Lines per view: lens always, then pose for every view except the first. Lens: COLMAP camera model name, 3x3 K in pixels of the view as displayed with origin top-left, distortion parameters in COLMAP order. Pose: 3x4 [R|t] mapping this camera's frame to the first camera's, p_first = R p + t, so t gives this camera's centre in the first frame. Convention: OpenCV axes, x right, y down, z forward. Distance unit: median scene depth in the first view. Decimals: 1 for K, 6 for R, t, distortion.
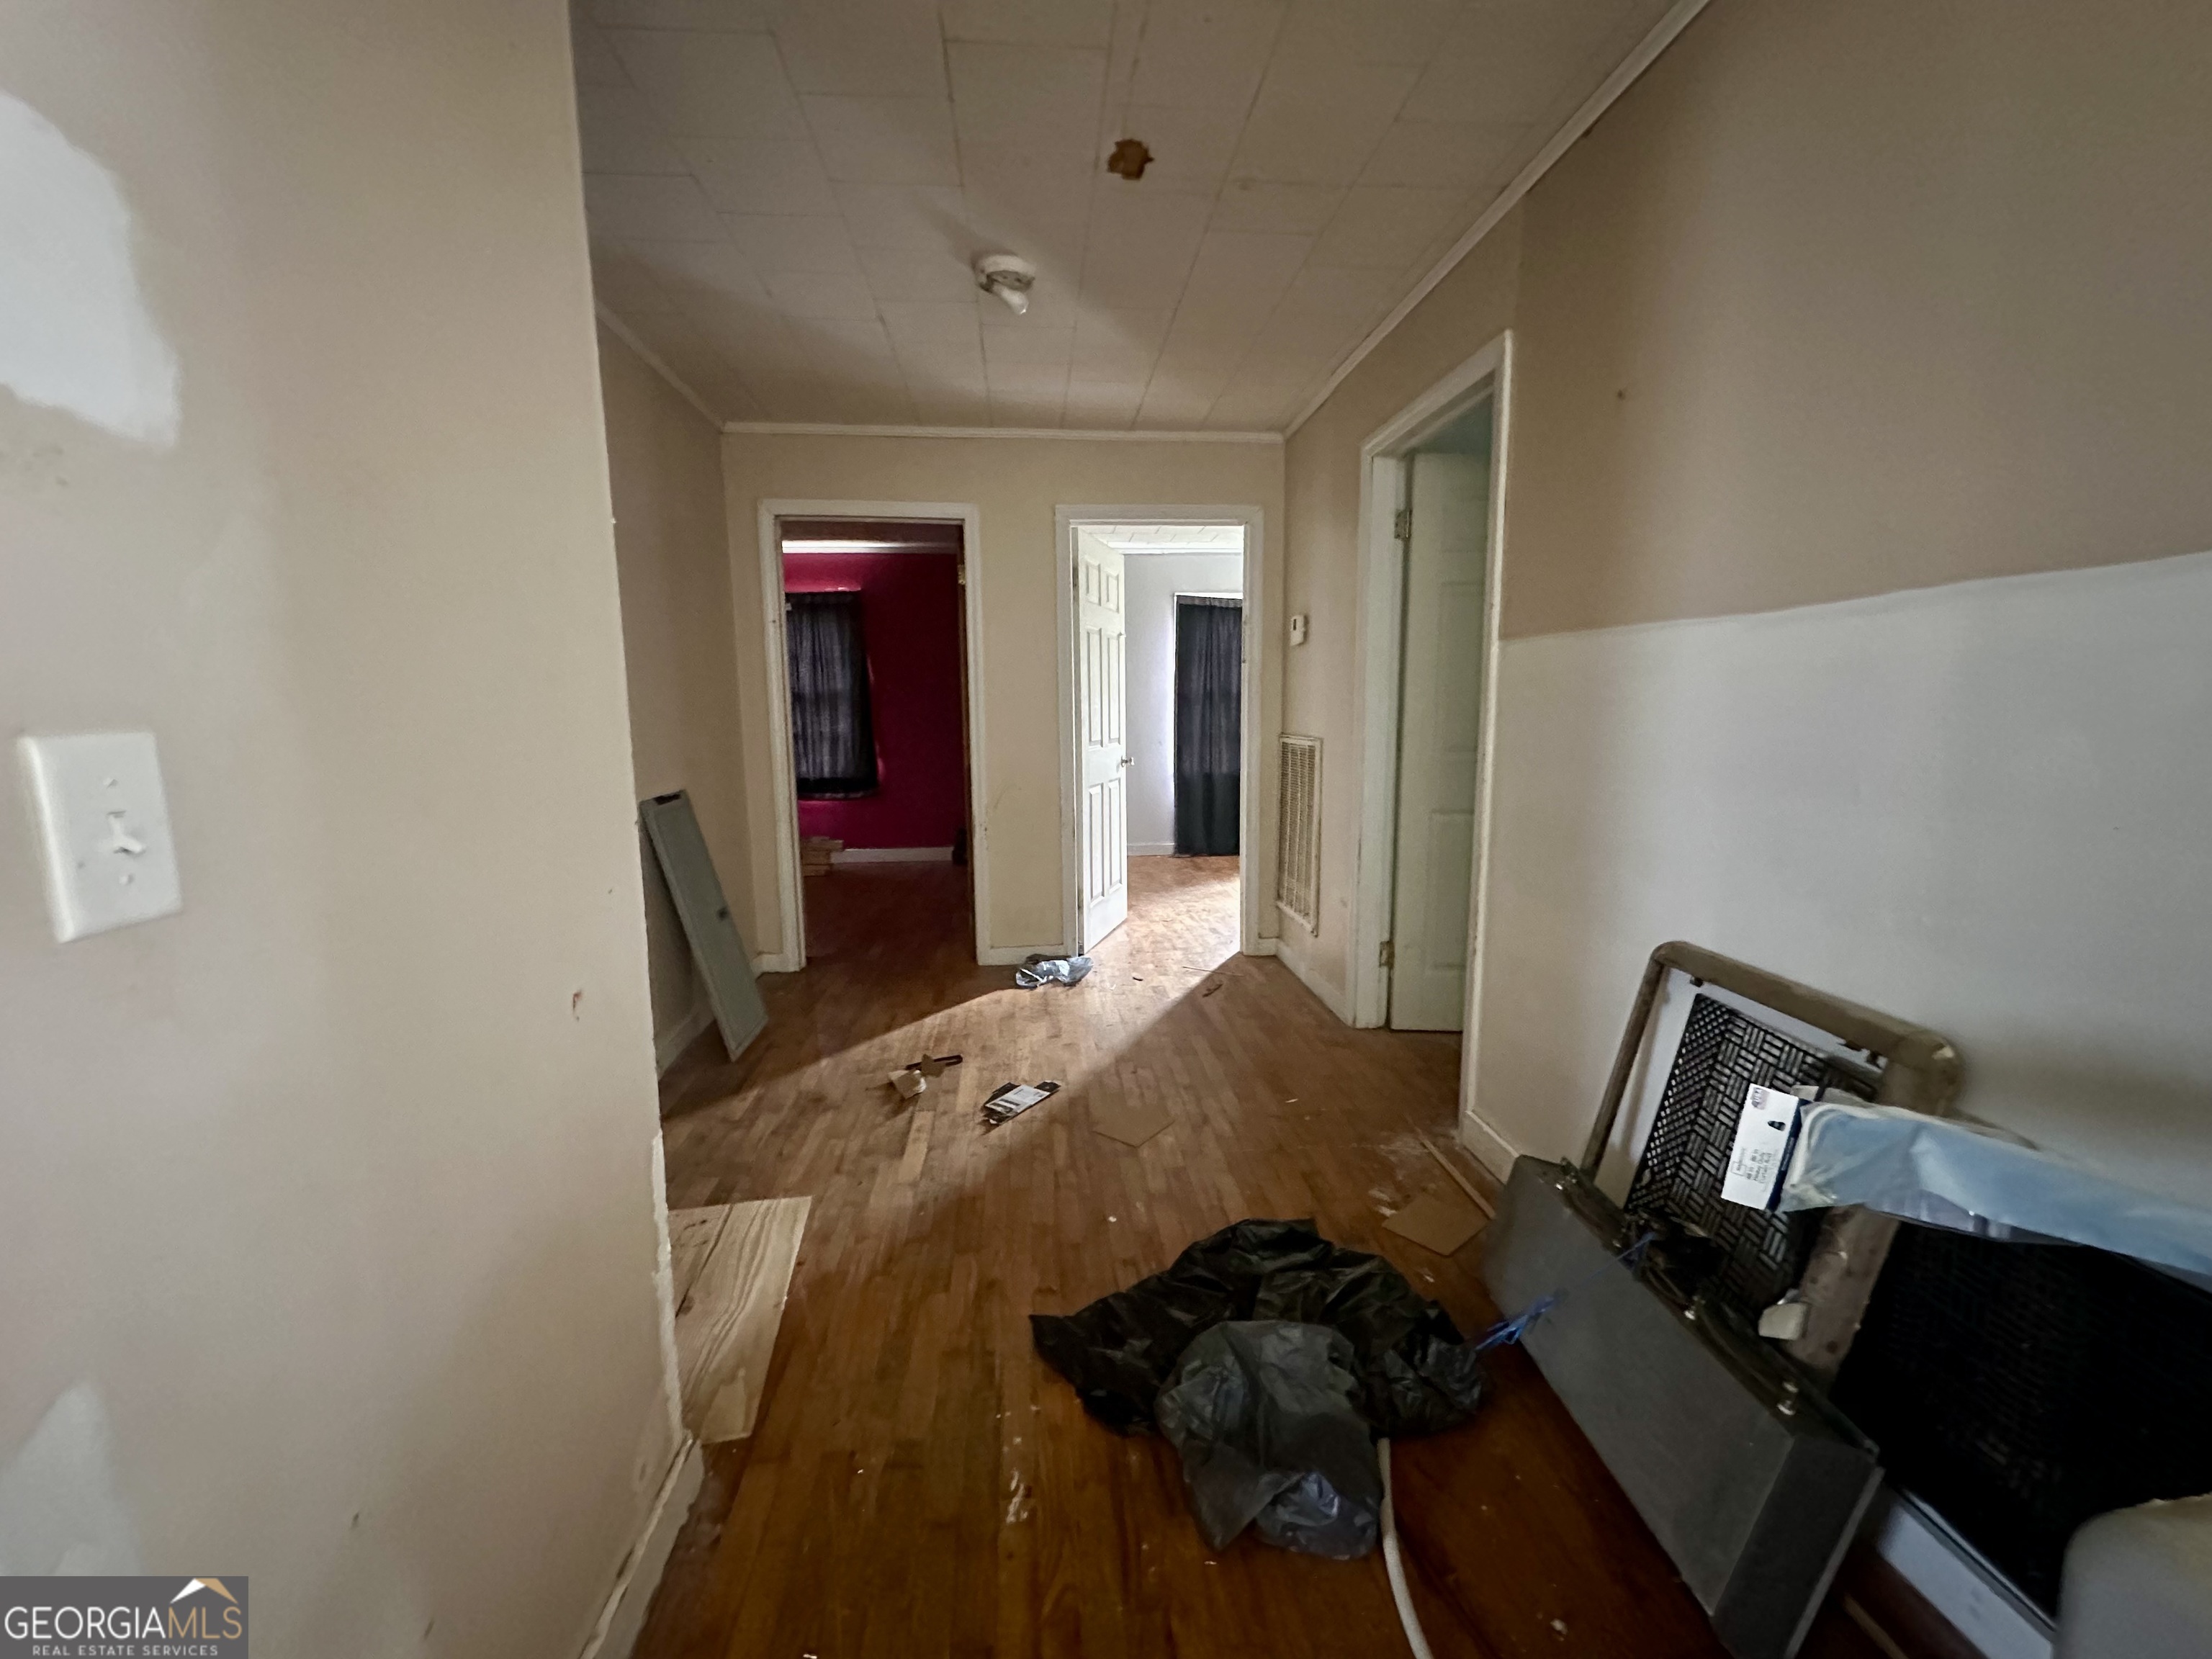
lens RADIAL K [[881.4, 0, 1108.0], [0, 881.4, 826.9], [0, 0, 1]] dist [-0.000655, 0.000043]
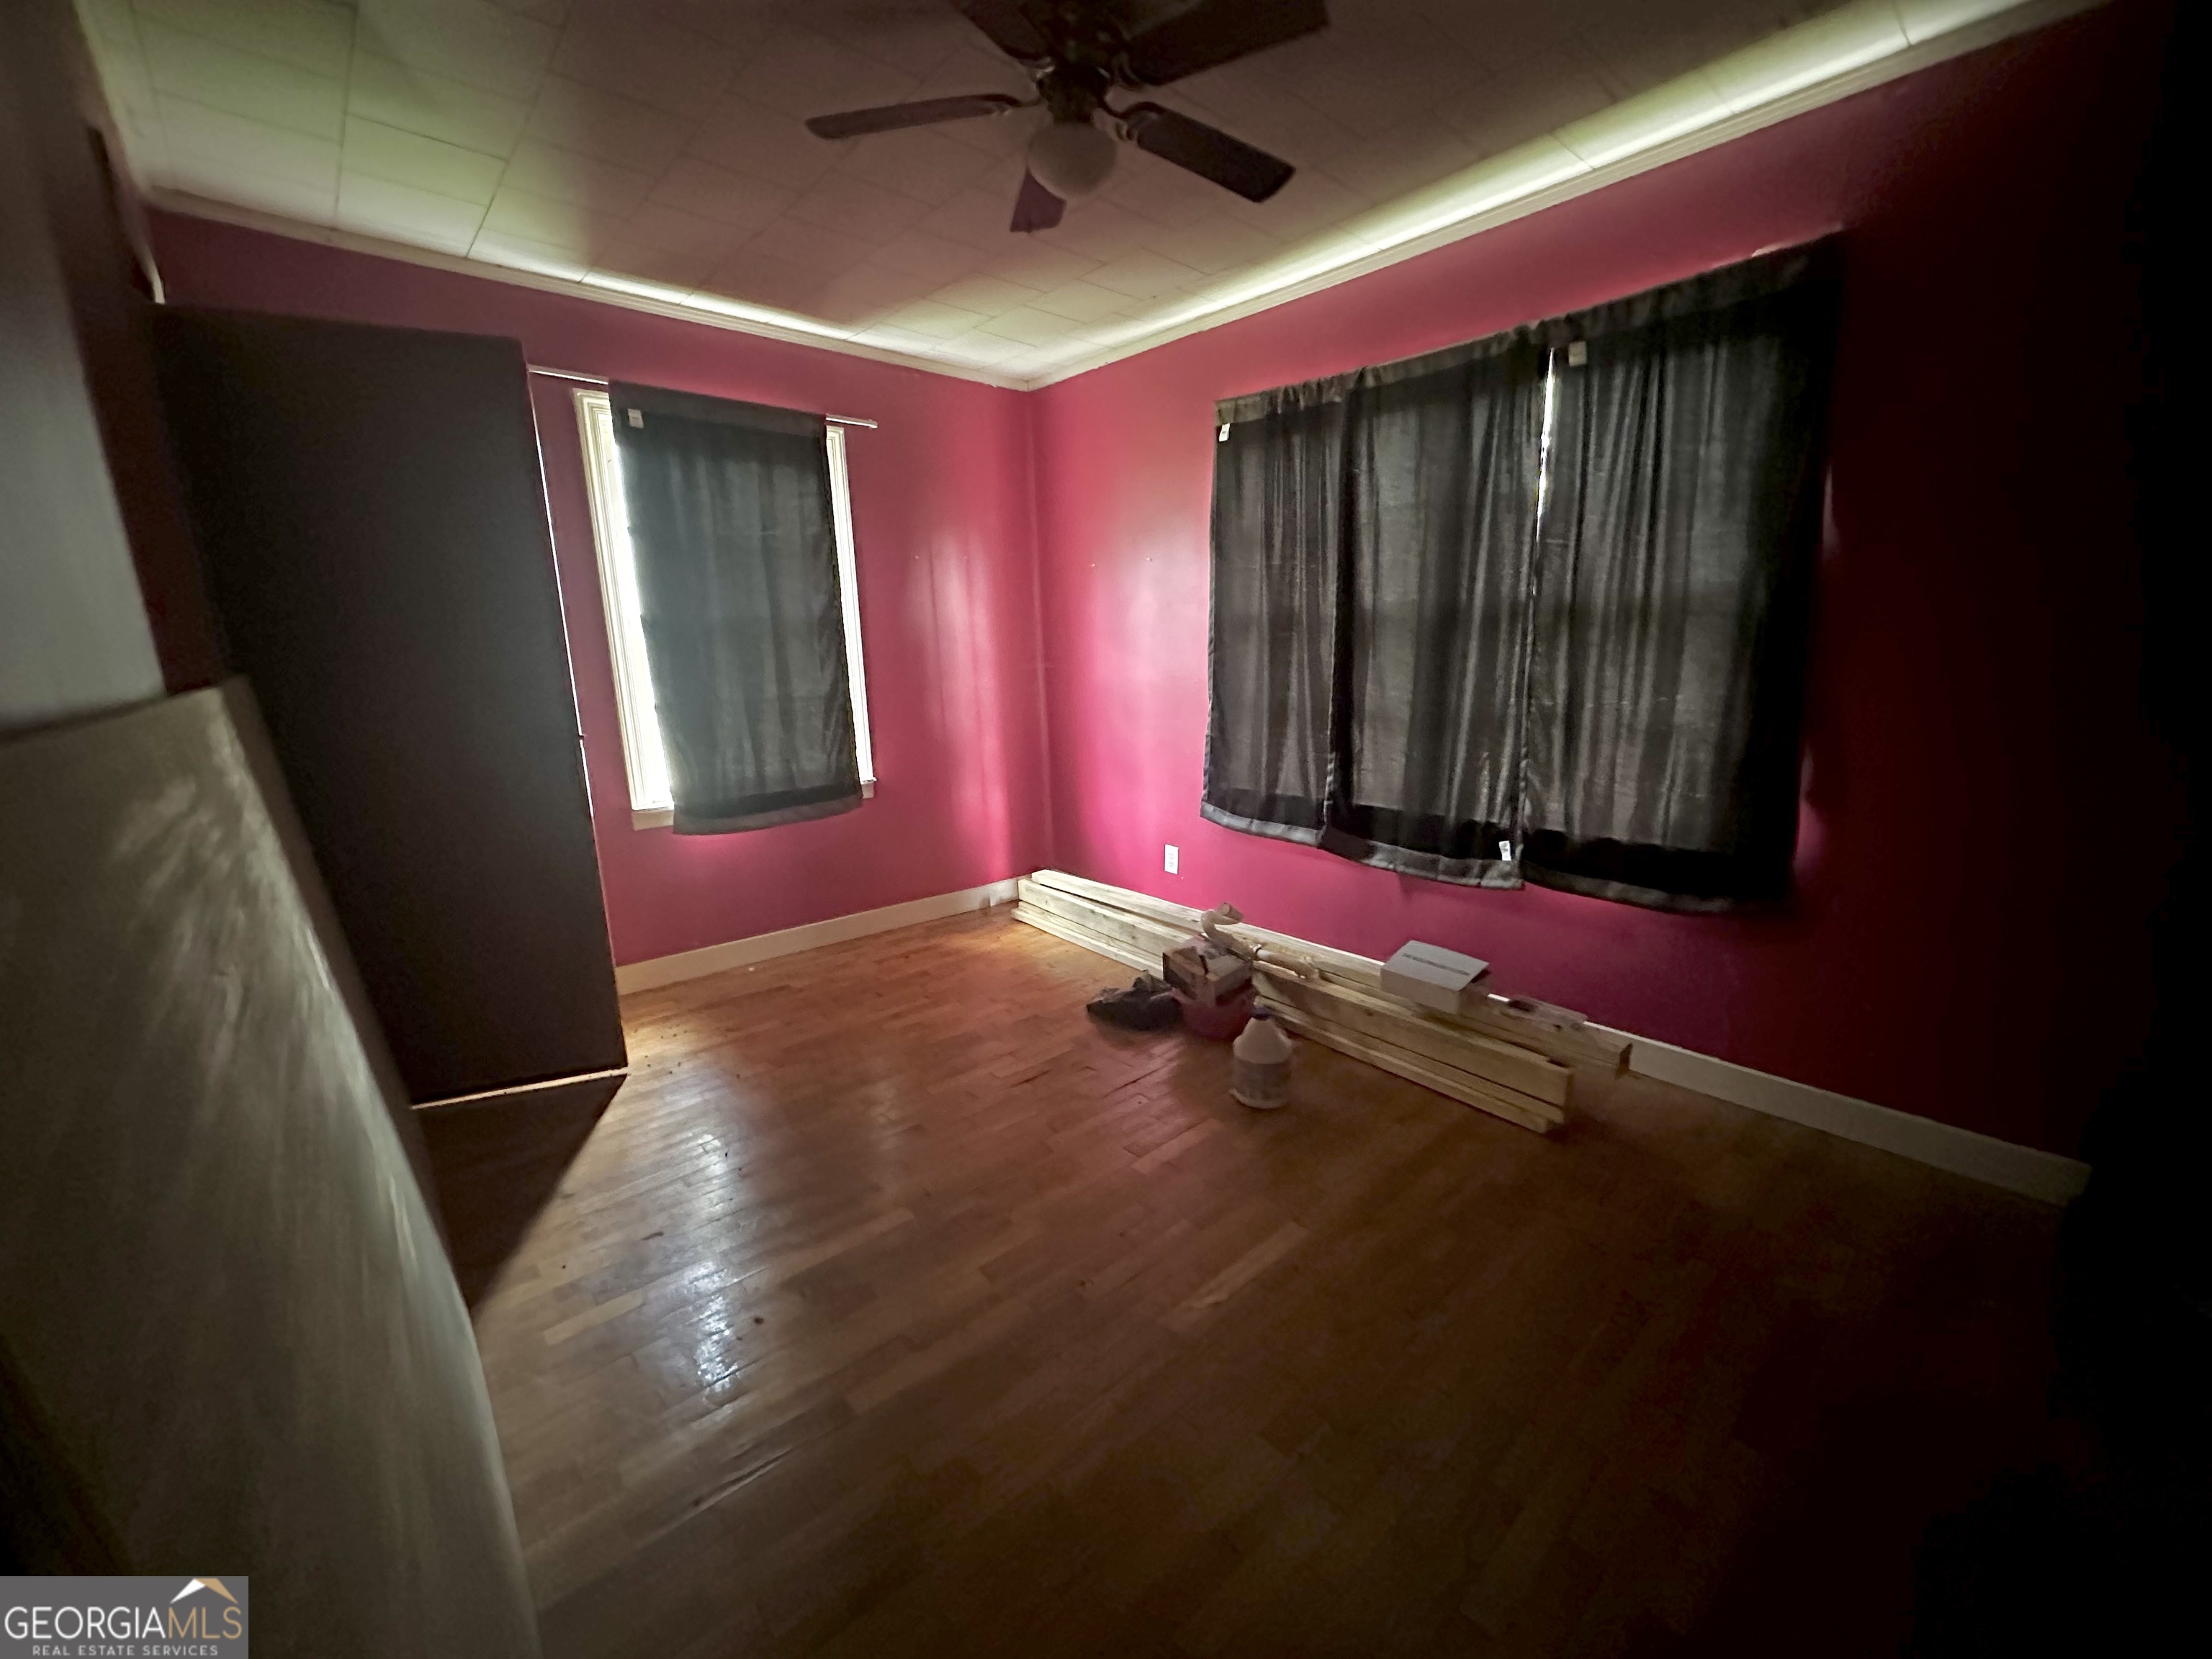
lens RADIAL K [[881.4, 0, 1117.1], [0, 881.4, 830.3], [0, 0, 1]] dist [-0.000655, 0.000043]
pose [[0.606947, 0.162986, -0.777850, -0.167877], [-0.095023, 0.986607, 0.132583, -0.089783], [0.789041, -0.006557, 0.614305, 0.629757]]
